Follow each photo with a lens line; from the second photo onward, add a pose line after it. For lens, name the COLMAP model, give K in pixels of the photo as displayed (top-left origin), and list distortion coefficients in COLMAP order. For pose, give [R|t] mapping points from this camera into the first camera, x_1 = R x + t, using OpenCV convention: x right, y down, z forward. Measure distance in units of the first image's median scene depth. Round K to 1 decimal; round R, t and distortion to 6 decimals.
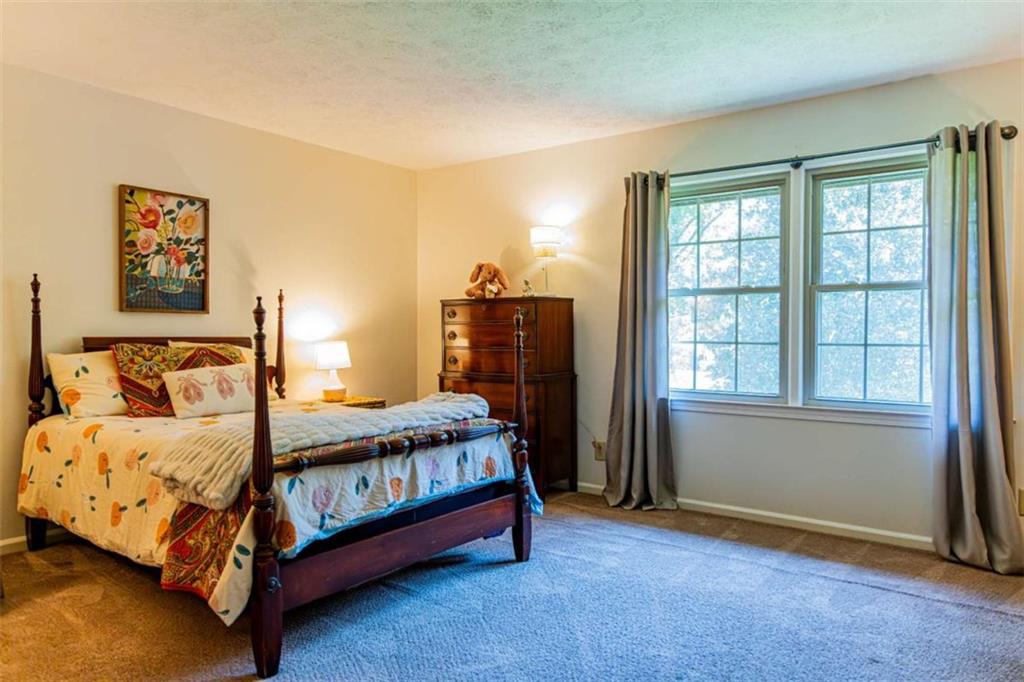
lens RADIAL K [[703.2, 0, 511.3], [0, 703.2, 338.2], [0, 0, 1]] dist [0.007462, -0.010718]
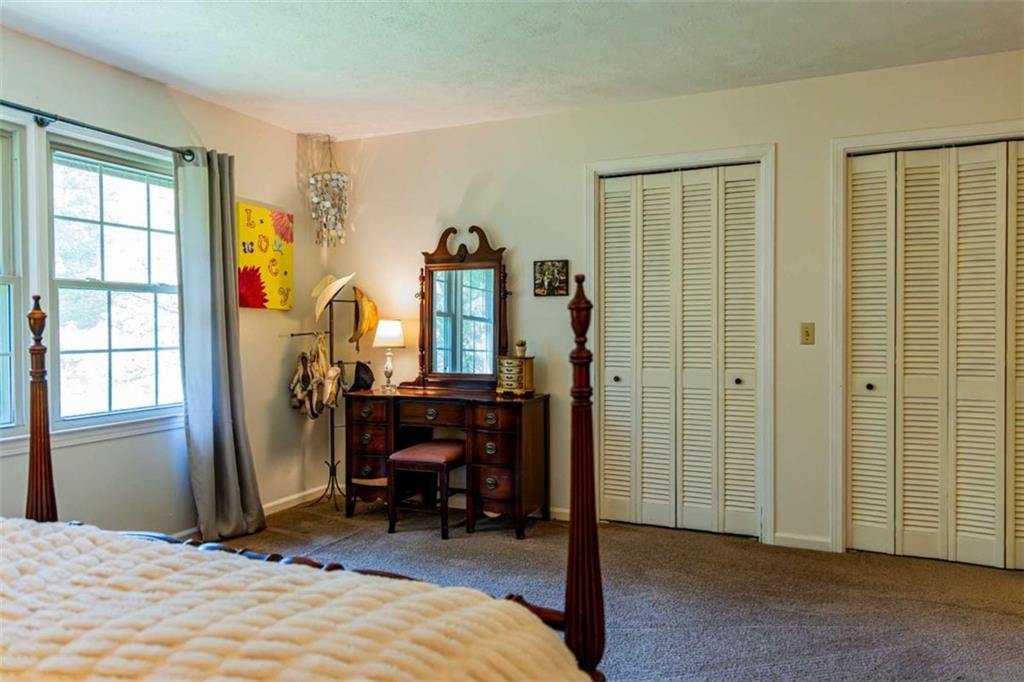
lens RADIAL K [[703.2, 0, 510.0], [0, 703.2, 341.5], [0, 0, 1]] dist [0.007462, -0.010718]
pose [[-0.230997, -0.015912, 0.972824, -0.532518], [0.007520, 0.999807, 0.018139, -0.014831], [-0.972926, 0.011506, -0.230832, 0.758693]]
